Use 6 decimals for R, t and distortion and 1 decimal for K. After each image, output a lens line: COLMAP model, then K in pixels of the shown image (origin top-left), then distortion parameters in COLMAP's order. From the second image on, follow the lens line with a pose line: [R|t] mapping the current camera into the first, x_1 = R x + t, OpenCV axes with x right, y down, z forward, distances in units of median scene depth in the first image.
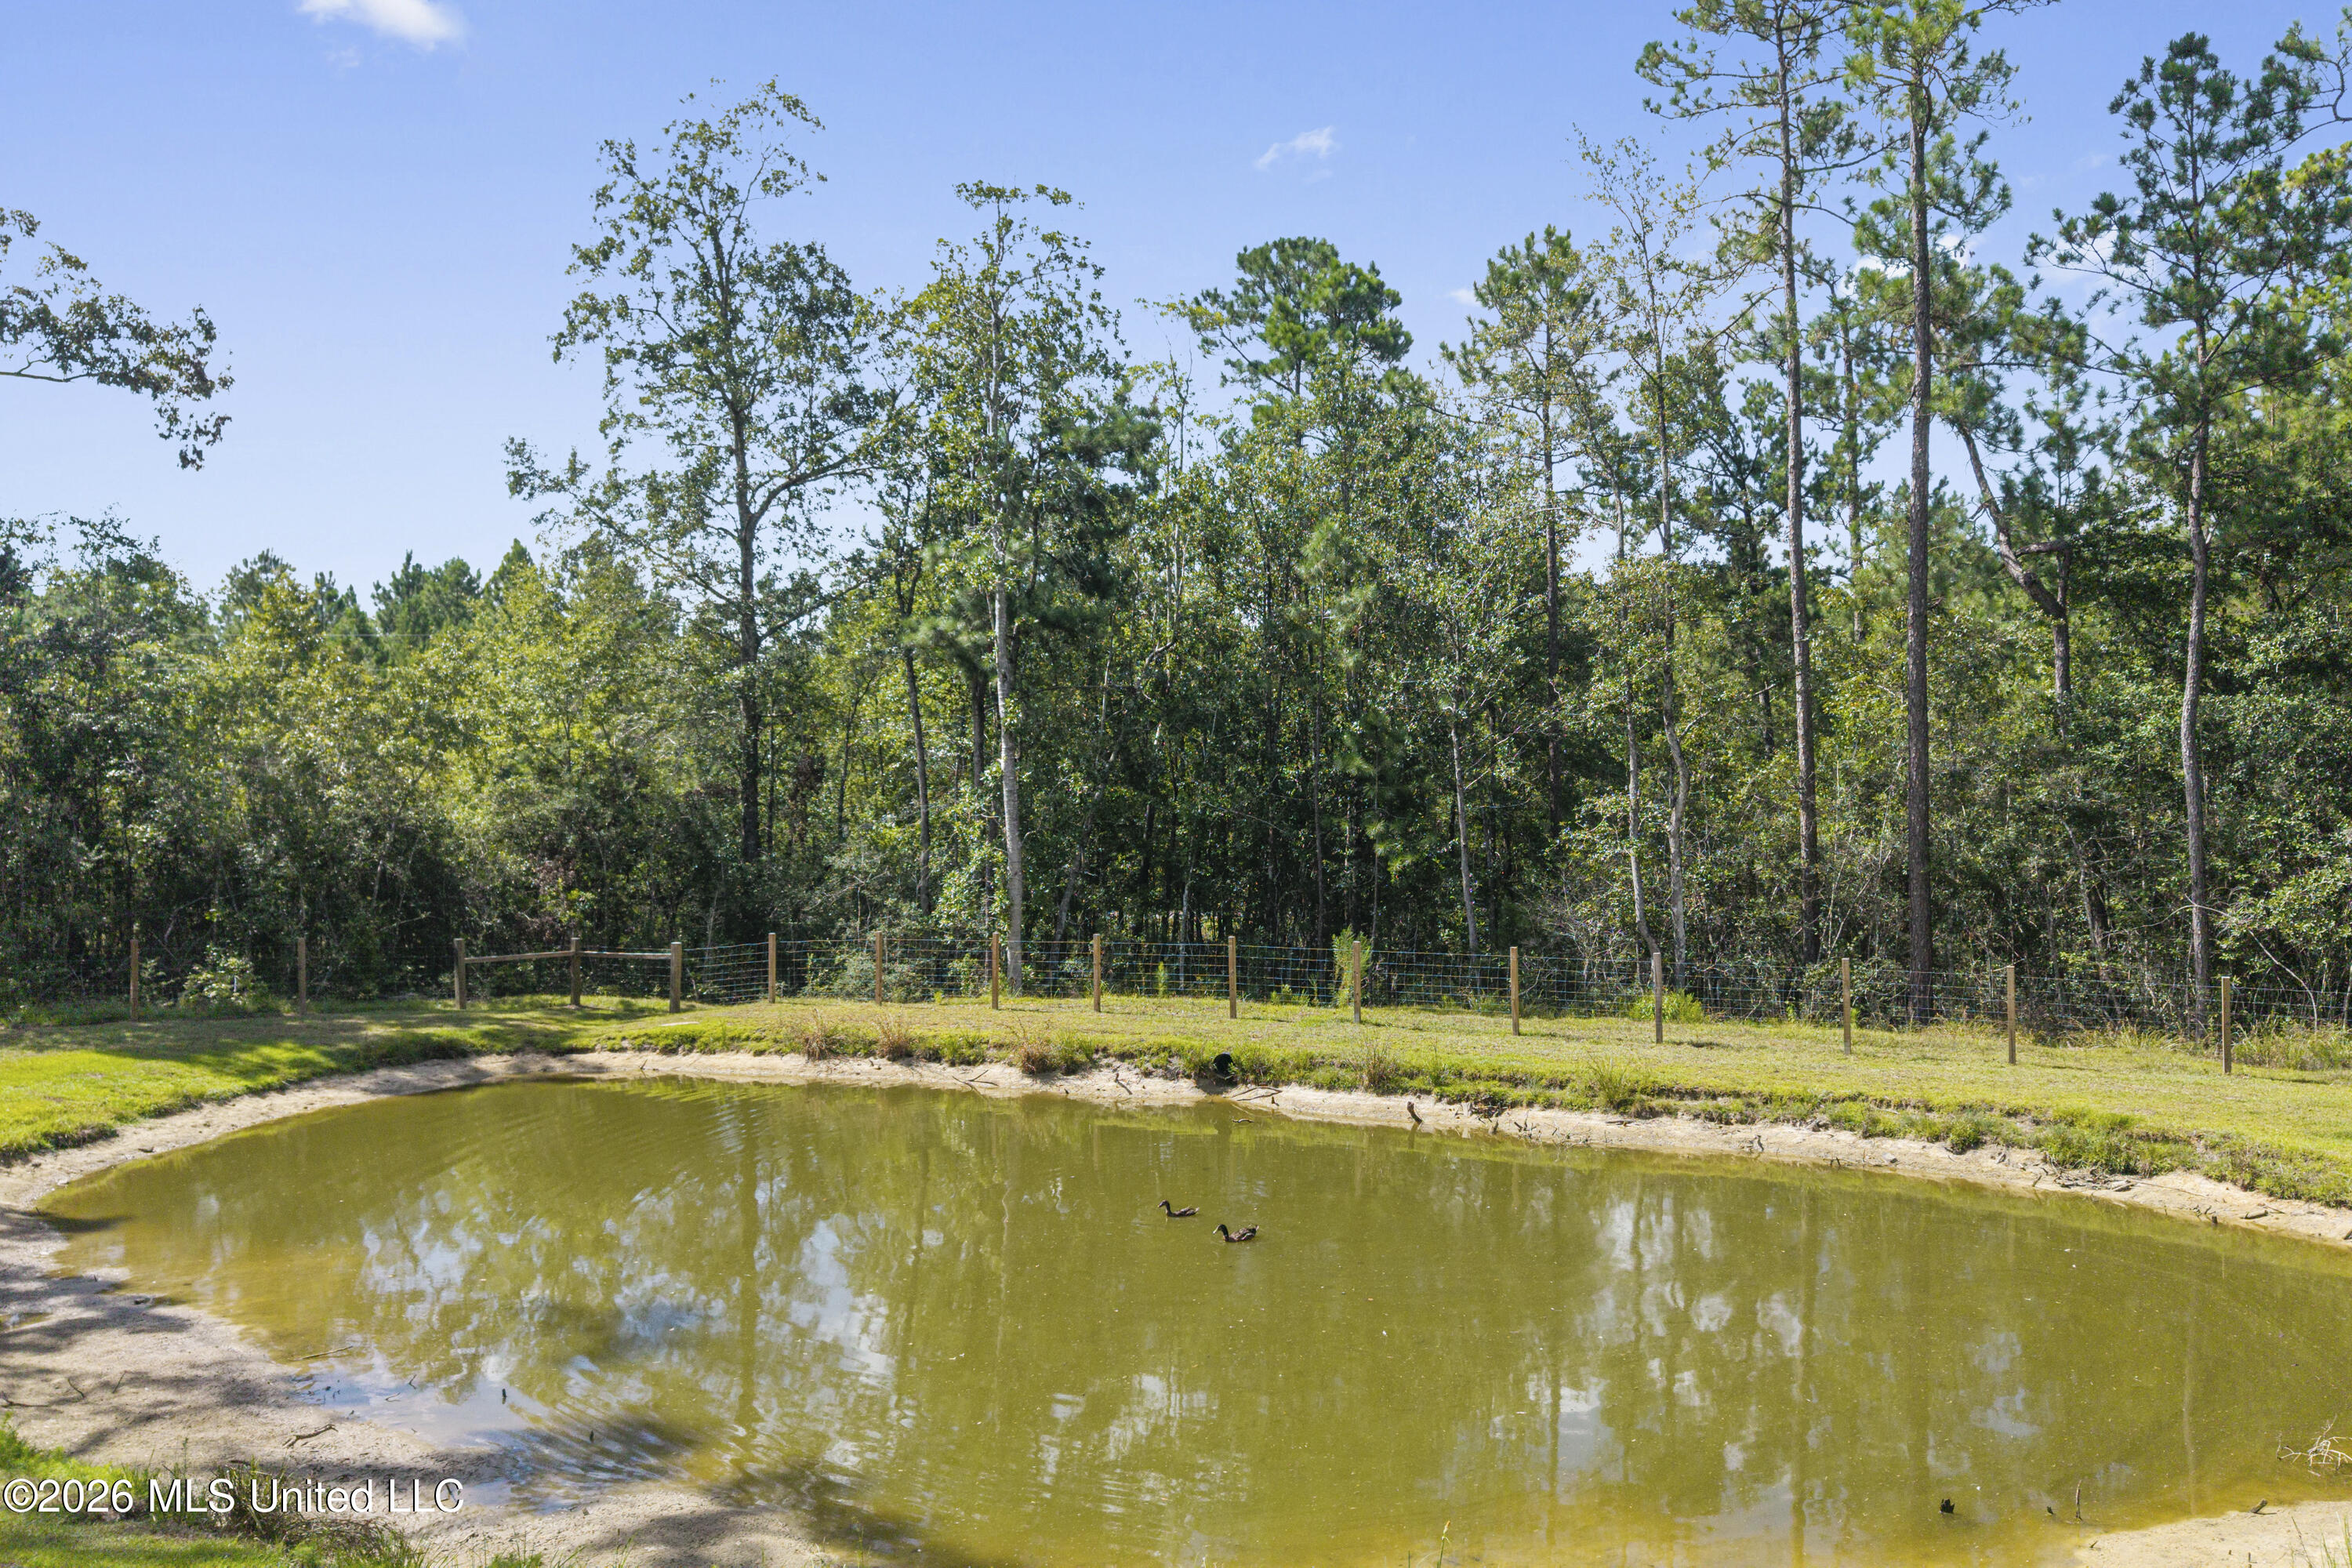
lens RADIAL K [[1628.8, 0, 1181.1], [0, 1628.8, 780.9], [0, 0, 1]] dist [0.041401, -0.002229]
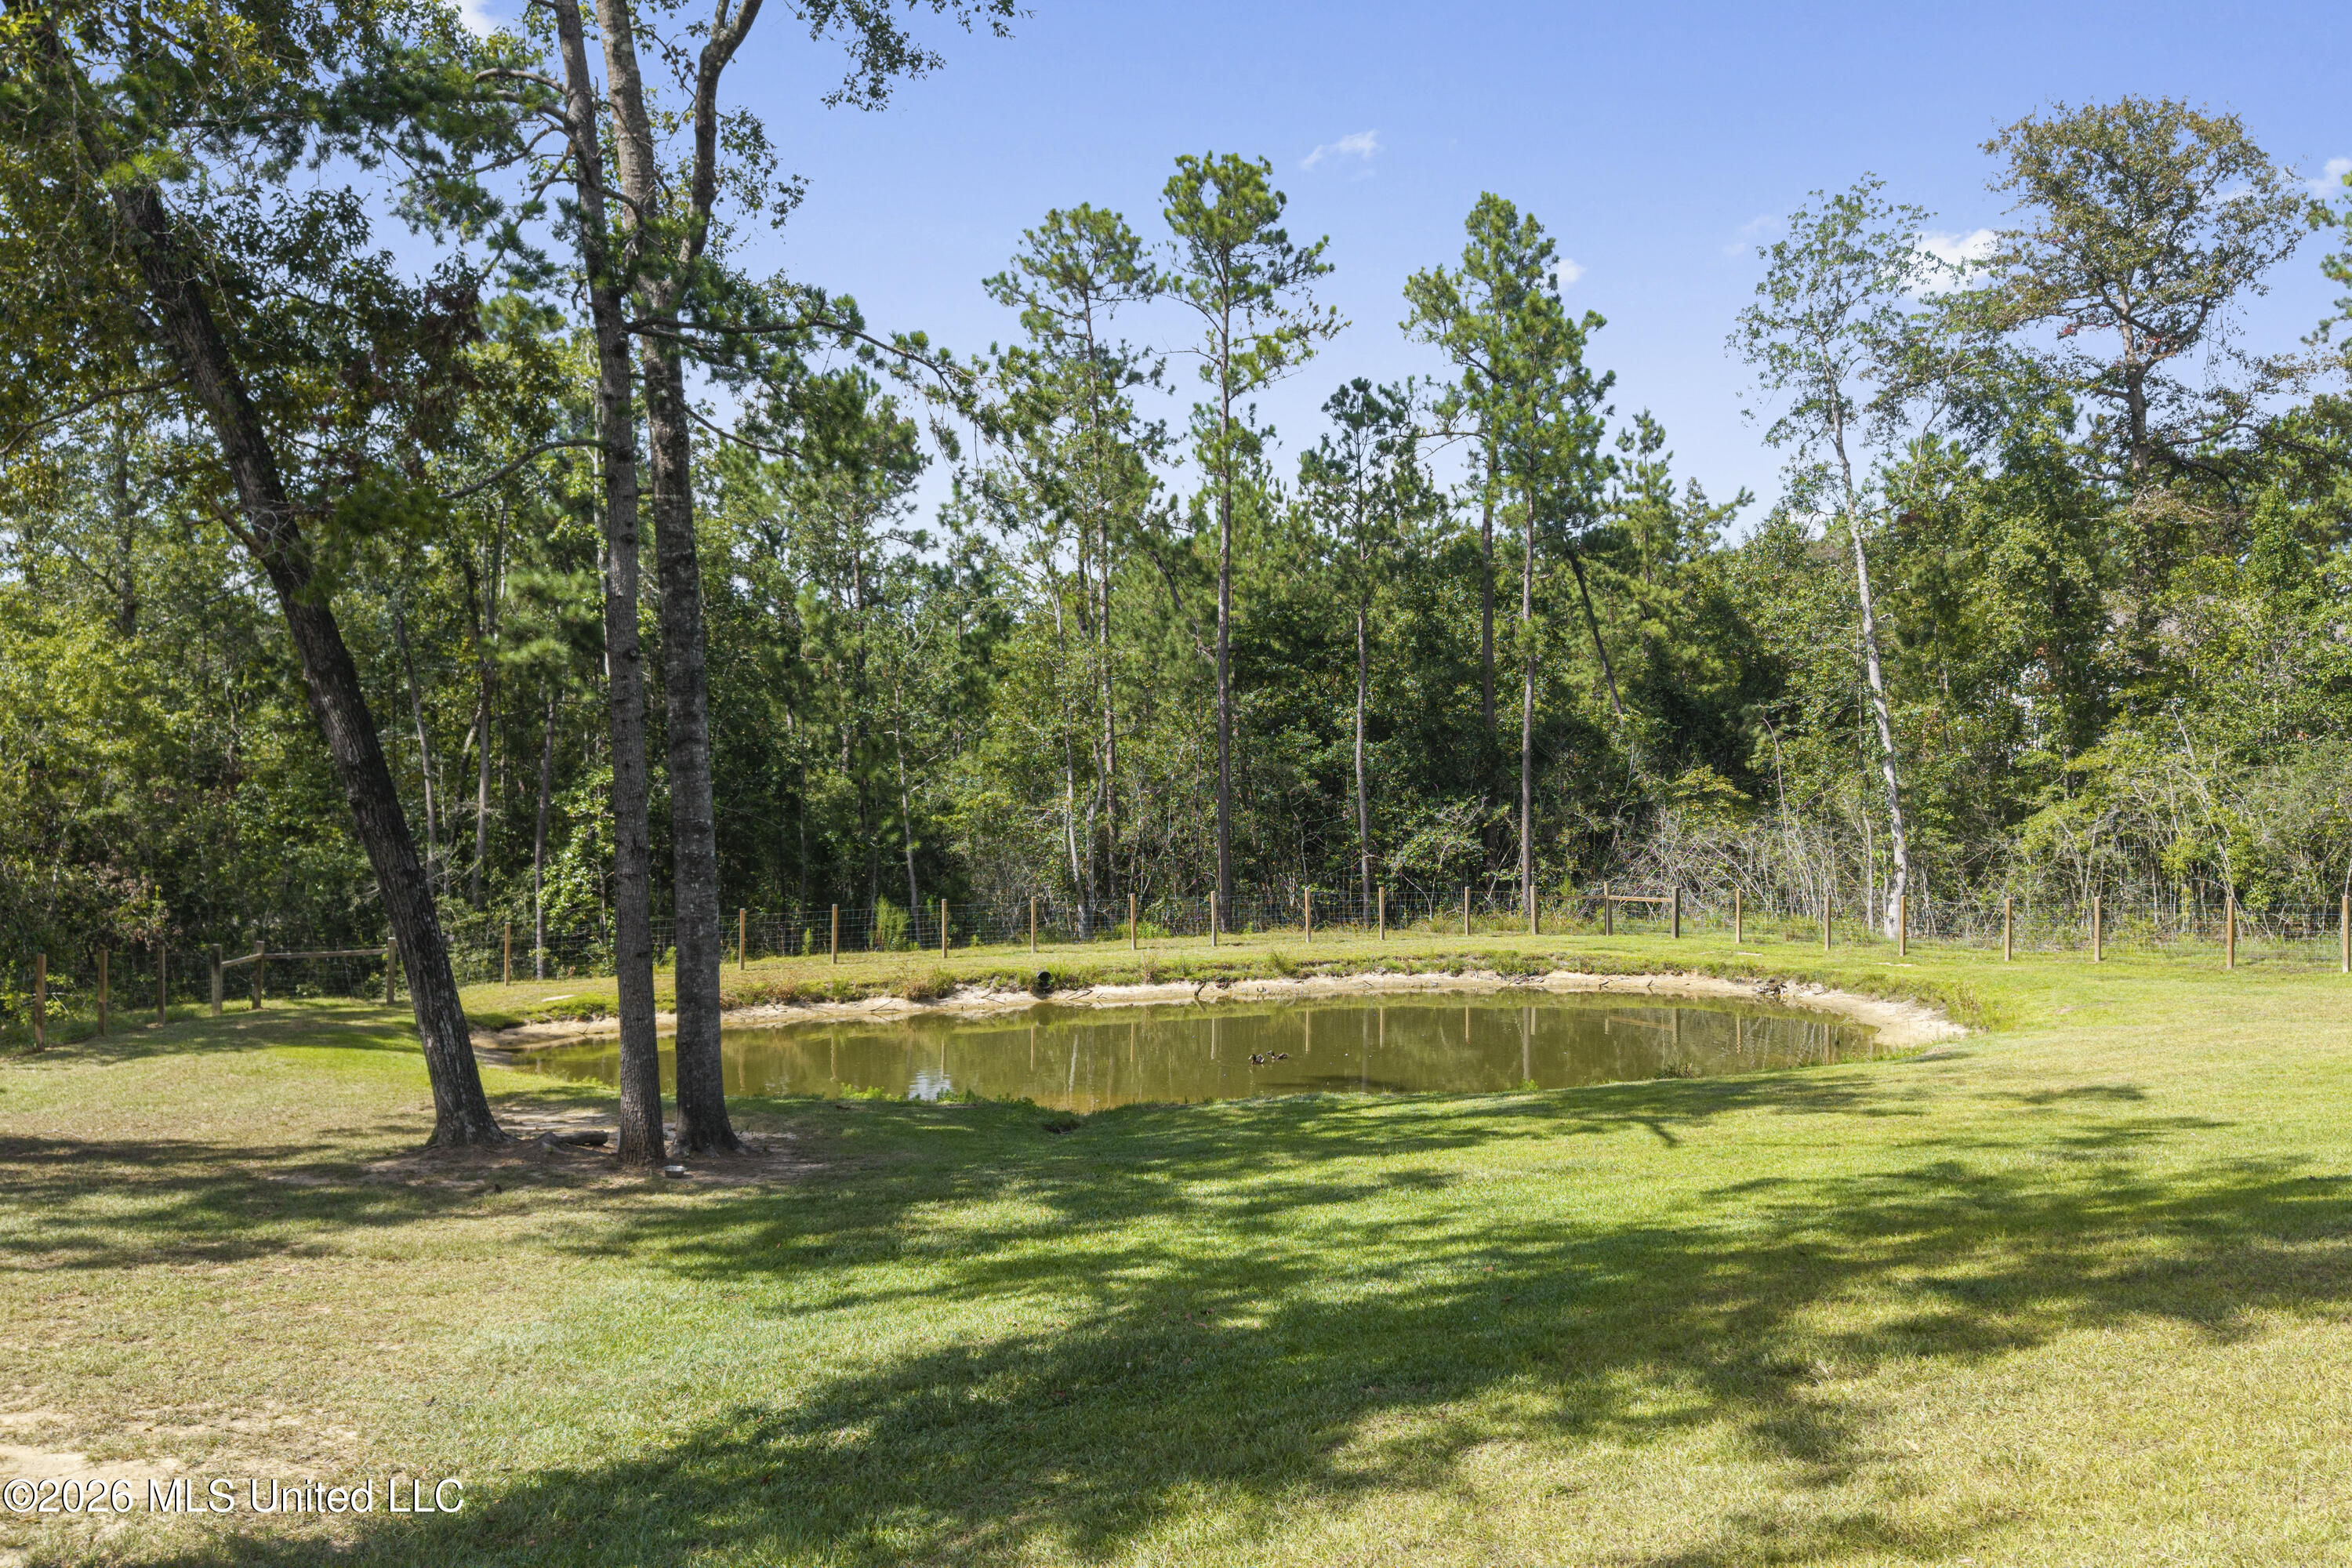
lens RADIAL K [[1628.8, 0, 1181.1], [0, 1628.8, 780.9], [0, 0, 1]] dist [0.041401, -0.002229]
pose [[0.696390, 0.009759, 0.717597, -0.953087], [-0.009541, 0.999945, -0.004339, -0.000847], [-0.717600, -0.003824, 0.696445, -0.120685]]
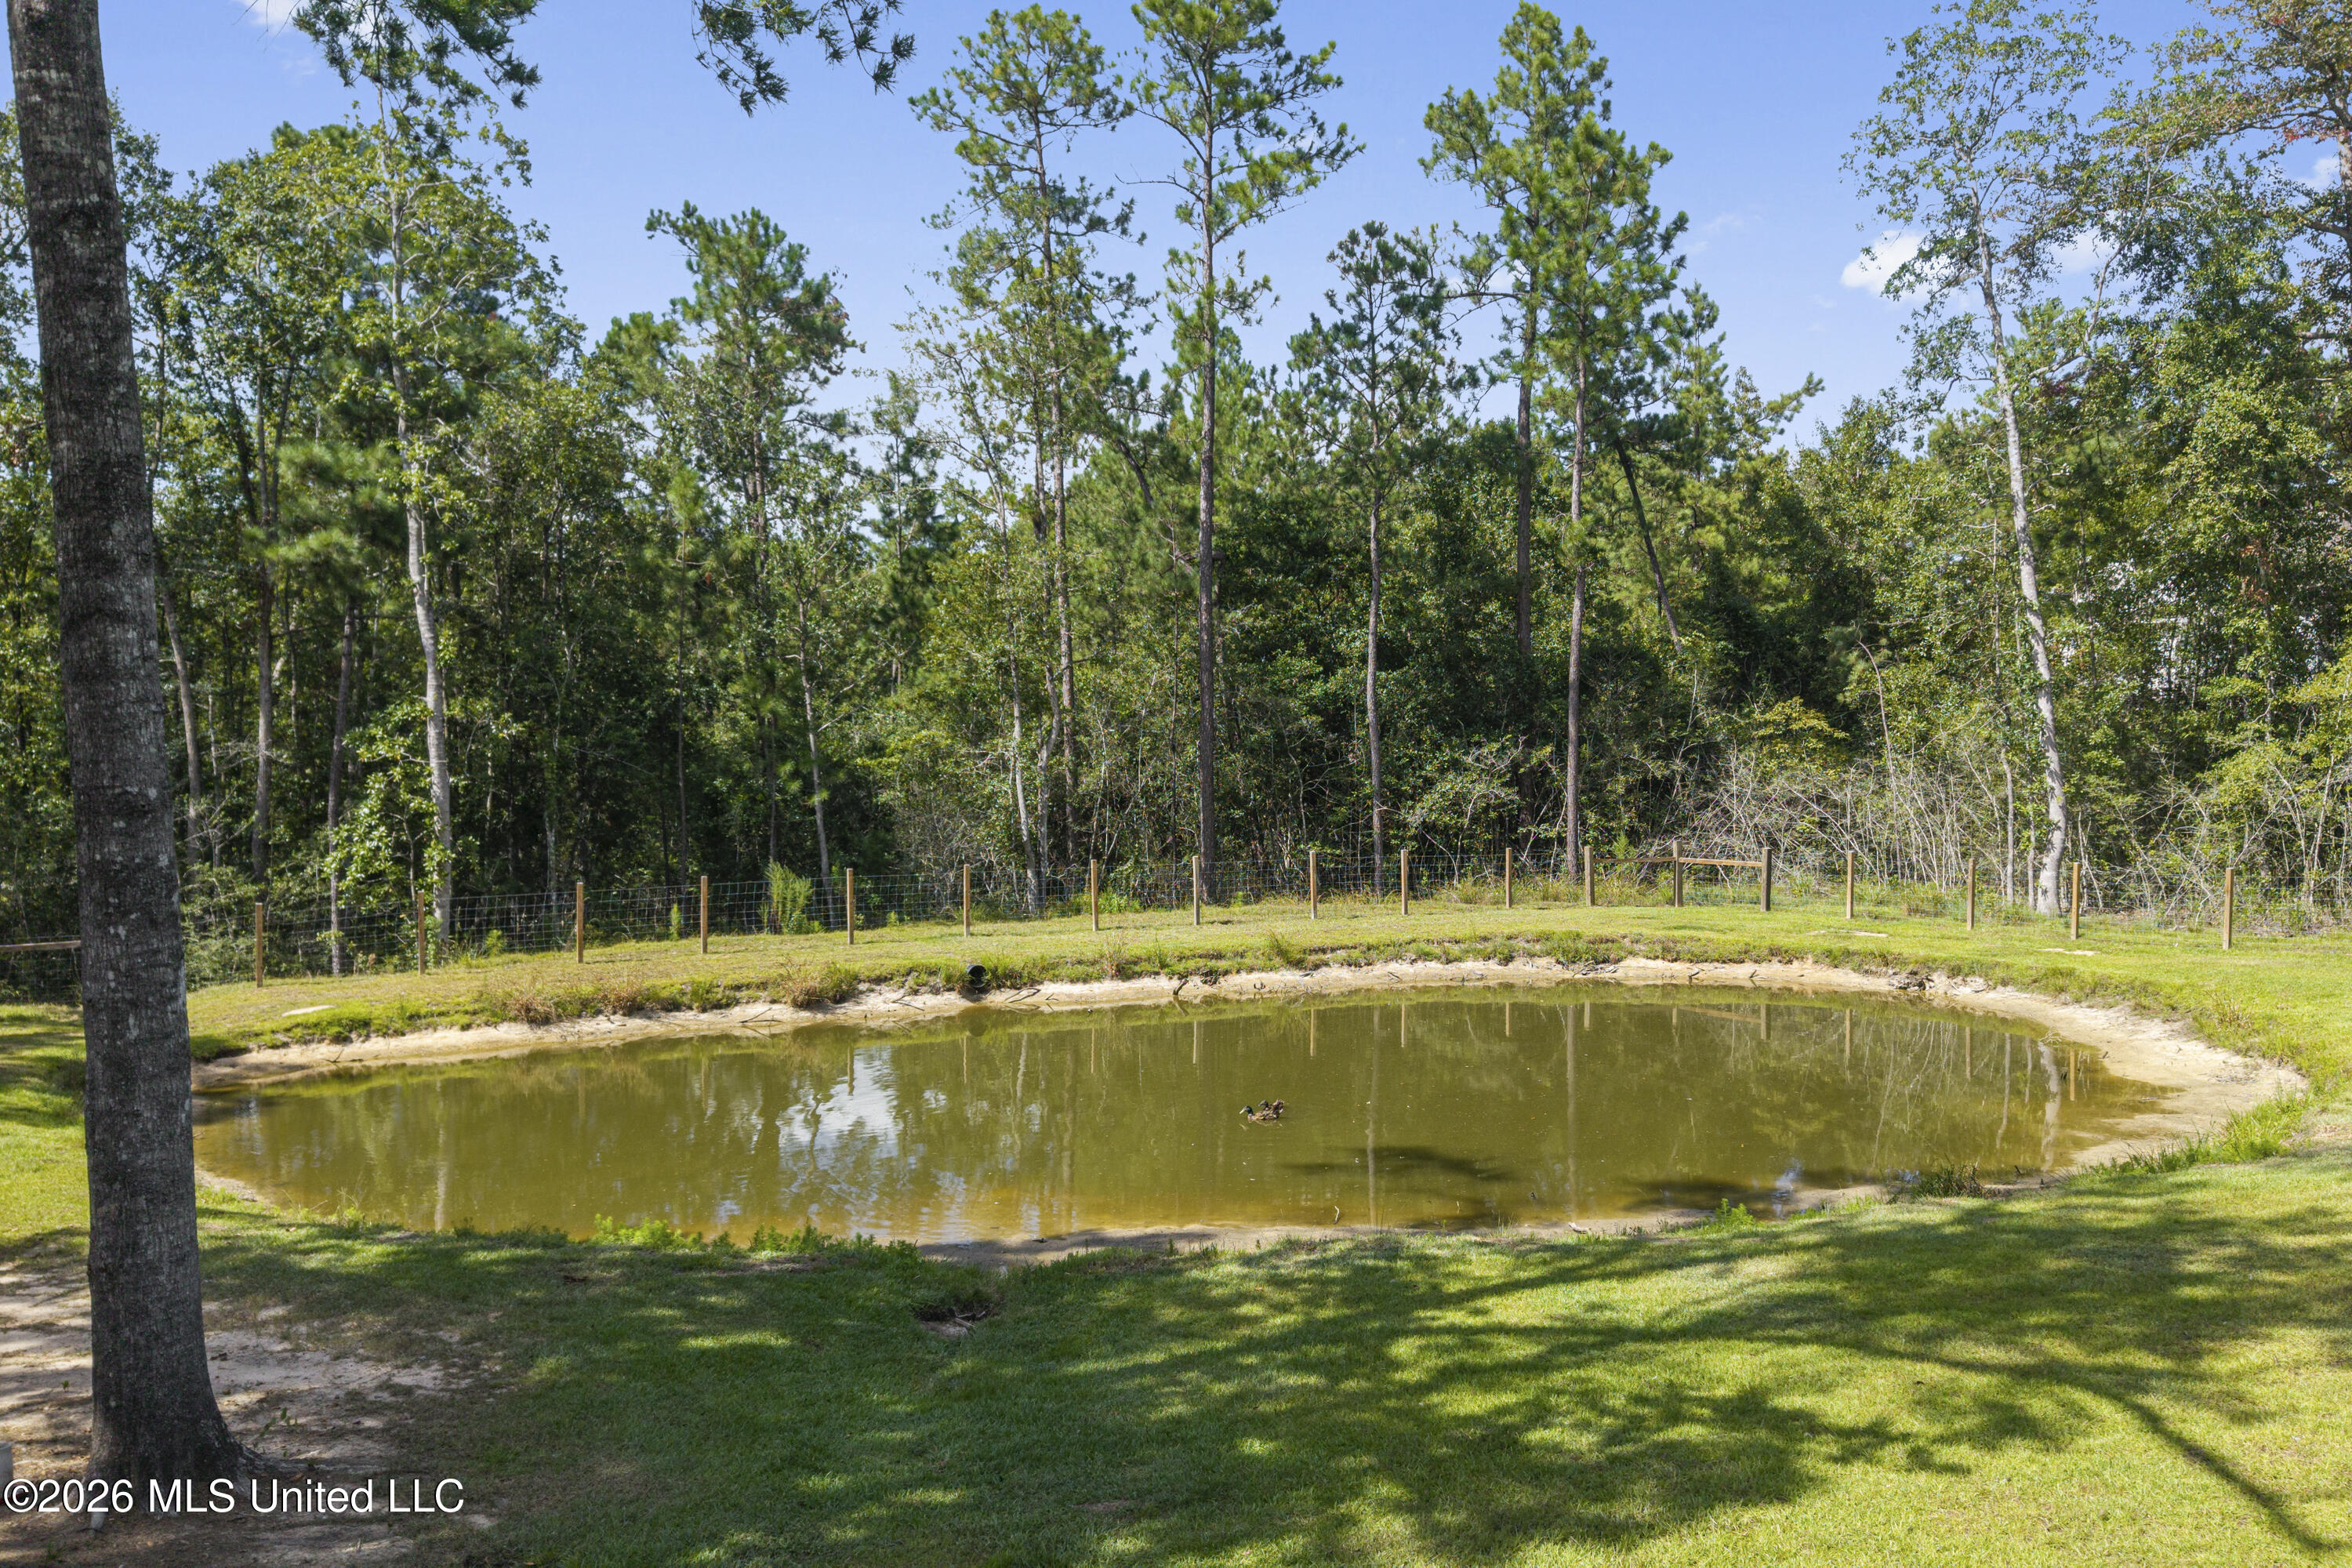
lens RADIAL K [[1628.8, 0, 1181.1], [0, 1628.8, 780.9], [0, 0, 1]] dist [0.041401, -0.002229]
pose [[0.682344, -0.017253, 0.730828, -0.703947], [-0.010035, 0.999406, 0.032963, 0.000410], [-0.730963, -0.029826, 0.681766, 0.127185]]
